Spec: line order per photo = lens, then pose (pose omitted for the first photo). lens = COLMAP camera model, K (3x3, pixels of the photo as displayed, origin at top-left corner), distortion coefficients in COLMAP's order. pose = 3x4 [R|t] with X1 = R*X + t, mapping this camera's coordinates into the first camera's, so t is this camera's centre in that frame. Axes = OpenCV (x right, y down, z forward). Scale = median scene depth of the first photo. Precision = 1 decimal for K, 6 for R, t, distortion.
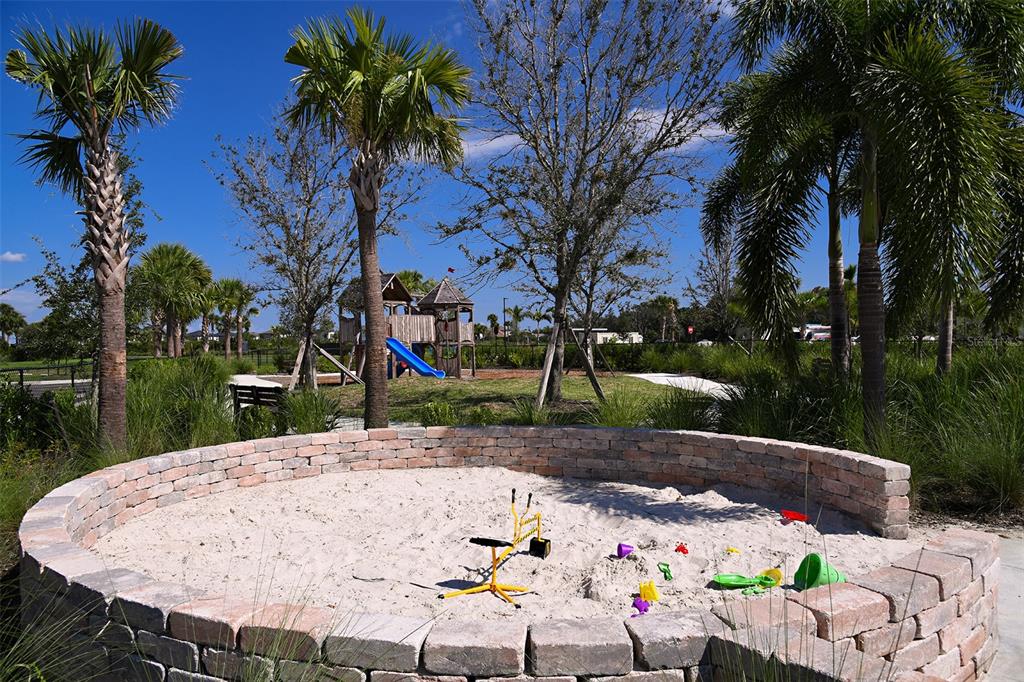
lens RADIAL K [[702.4, 0, 512.0], [0, 702.4, 341.0], [0, 0, 1]] dist [-0.081841, 0.000342]
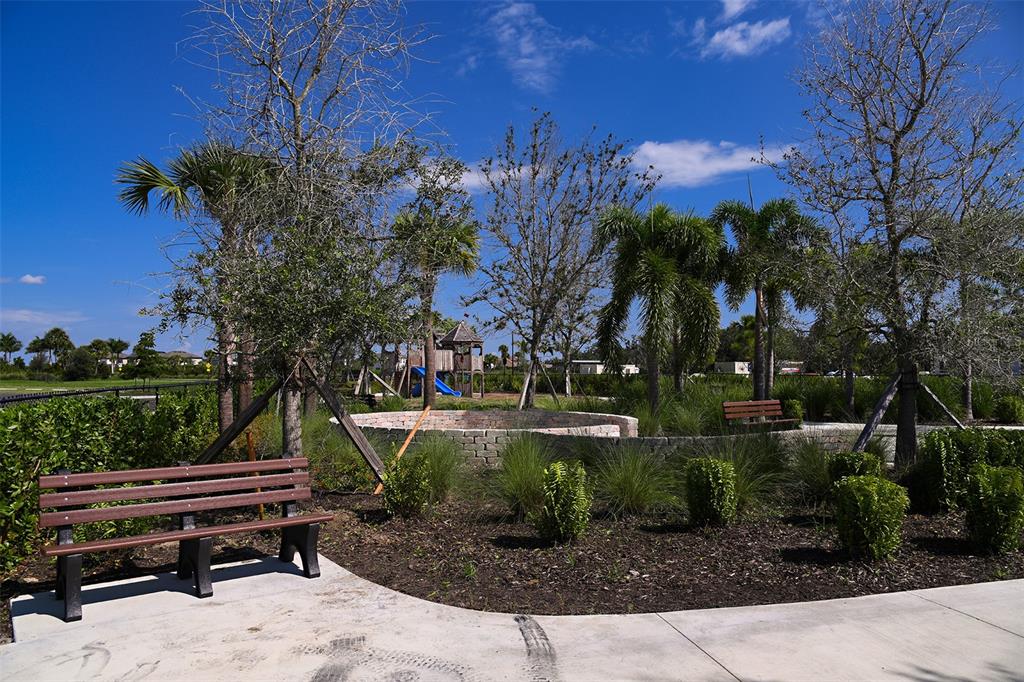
lens RADIAL K [[702.4, 0, 512.0], [0, 702.4, 341.0], [0, 0, 1]] dist [-0.081841, 0.000342]
pose [[0.999717, 0.016057, -0.017527, 0.024828], [-0.016788, 0.998960, -0.042389, -0.000001], [0.016828, 0.042672, 0.998947, -0.349123]]
